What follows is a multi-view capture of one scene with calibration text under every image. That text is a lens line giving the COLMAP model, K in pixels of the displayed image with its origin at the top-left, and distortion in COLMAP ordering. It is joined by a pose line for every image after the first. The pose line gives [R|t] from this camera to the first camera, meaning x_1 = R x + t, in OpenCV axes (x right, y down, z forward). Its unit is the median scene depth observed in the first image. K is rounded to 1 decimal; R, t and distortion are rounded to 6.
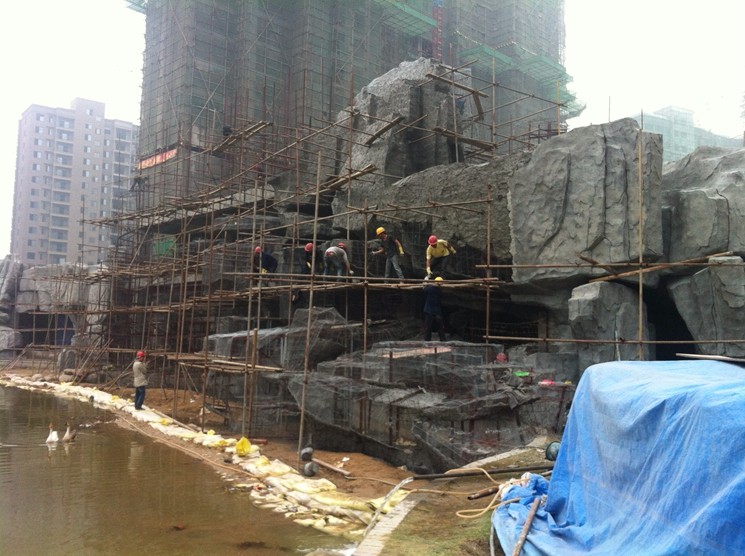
lens RADIAL K [[710.4, 0, 374.3], [0, 710.4, 279.7], [0, 0, 1]] dist [0.071784, -0.248150]
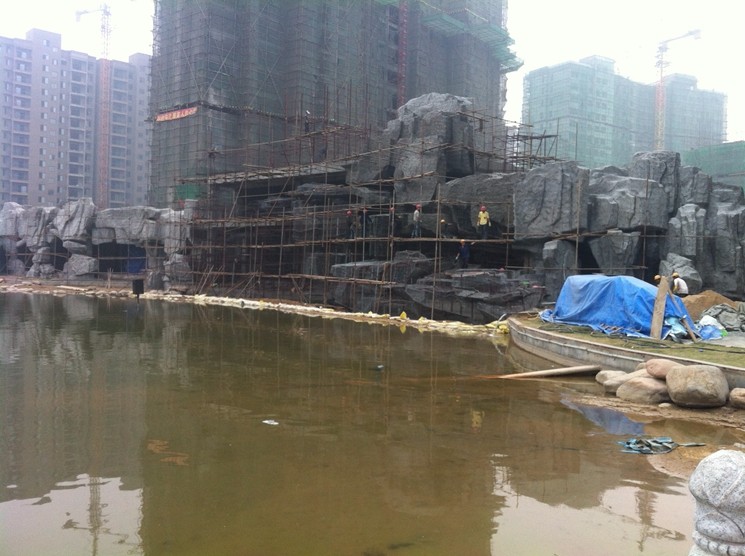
lens RADIAL K [[710.4, 0, 374.3], [0, 710.4, 279.7], [0, 0, 1]] dist [0.071784, -0.248150]
pose [[0.994459, -0.000836, 0.105119, -0.243028], [-0.010213, 0.994469, 0.104529, -0.052848], [-0.104625, -0.105024, 0.988951, -0.568363]]
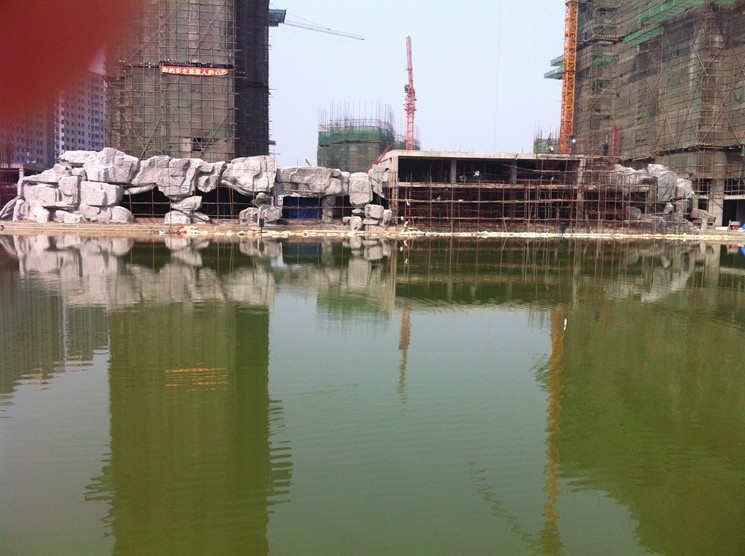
lens RADIAL K [[705.3, 0, 372.4], [0, 705.3, 292.6], [0, 0, 1]] dist [0.072946, -0.220787]
pose [[0.547762, -0.109533, 0.829433, -2.956329], [-0.075818, 0.980815, 0.179595, -0.069422], [-0.833192, -0.161261, 0.528948, -0.037733]]
